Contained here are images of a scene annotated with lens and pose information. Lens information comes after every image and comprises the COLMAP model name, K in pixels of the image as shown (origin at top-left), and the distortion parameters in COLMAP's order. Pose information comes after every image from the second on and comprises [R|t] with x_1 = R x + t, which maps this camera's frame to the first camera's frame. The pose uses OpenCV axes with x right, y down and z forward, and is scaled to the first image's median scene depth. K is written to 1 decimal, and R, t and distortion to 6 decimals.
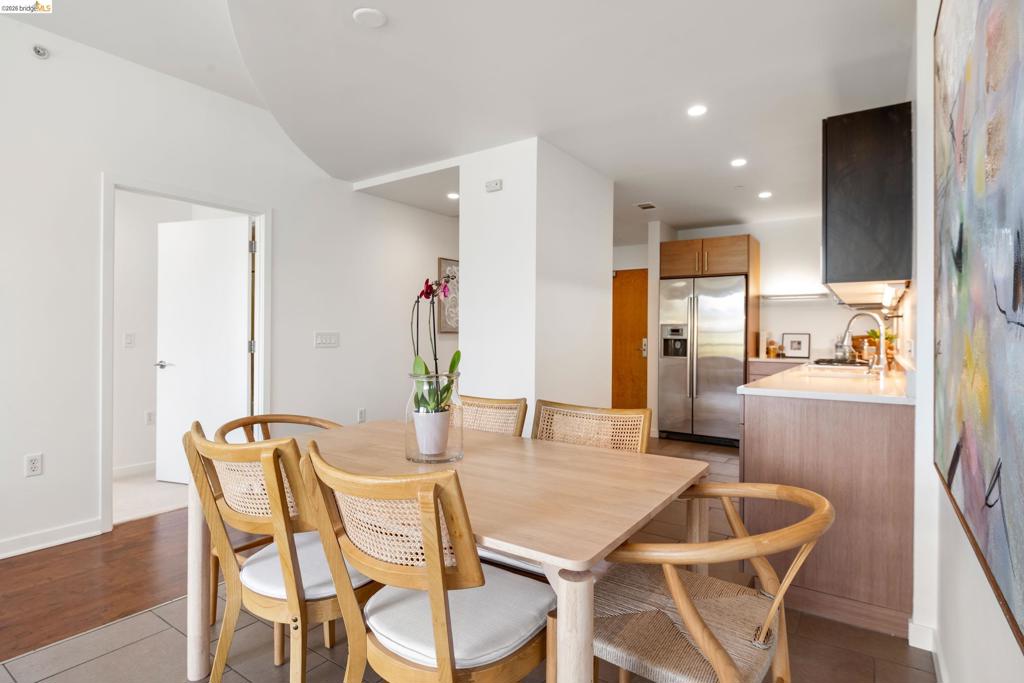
lens RADIAL K [[527.5, 0, 512.0], [0, 527.5, 341.5], [0, 0, 1]] dist [-0.005423, -0.001140]
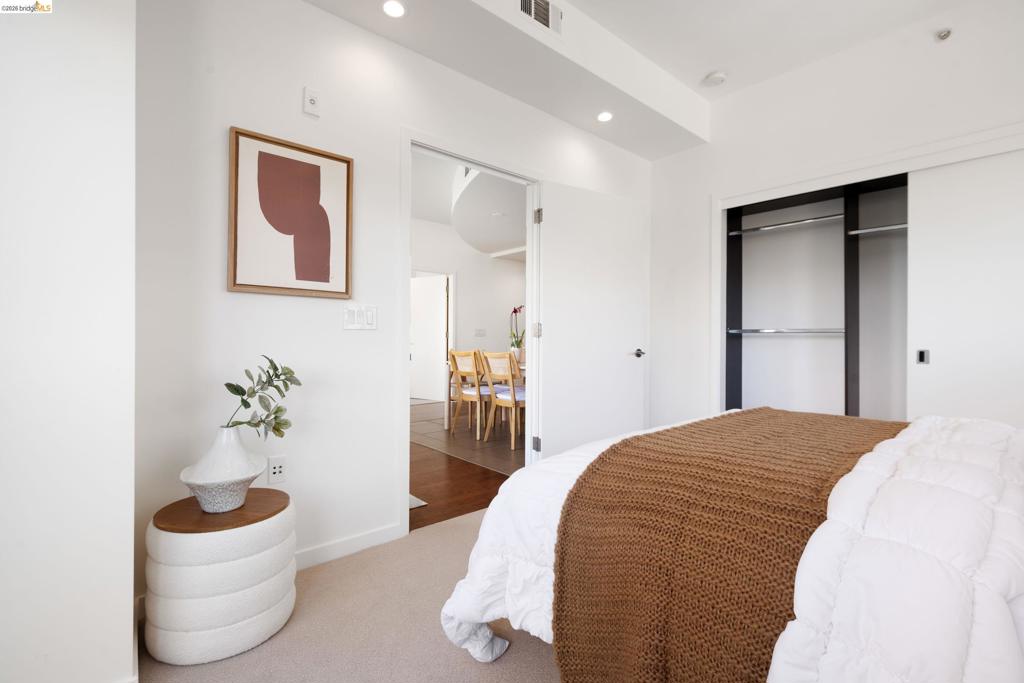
lens RADIAL K [[456.9, 0, 512.0], [0, 456.9, 341.5], [0, 0, 1]] dist [-0.007655, -0.000927]
pose [[0.970538, -0.002558, -0.240936, 0.417499], [0.001922, 0.999994, -0.002875, 0.083117], [0.240942, 0.002327, 0.970537, -1.445951]]
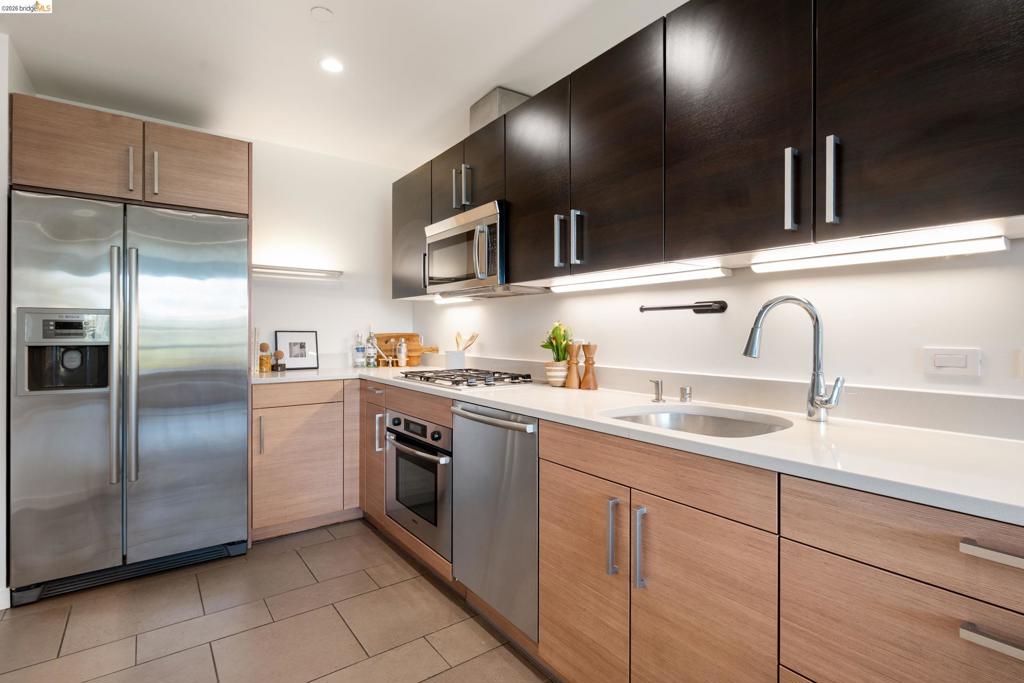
lens RADIAL K [[493.0, 0, 510.0], [0, 493.0, 331.0], [0, 0, 1]] dist [0.001359, 0.000483]
pose [[0.322512, -0.003805, 0.946558, 0.062066], [0.012418, 0.999923, -0.000211, -0.011851], [-0.946484, 0.011823, 0.322534, 0.568267]]
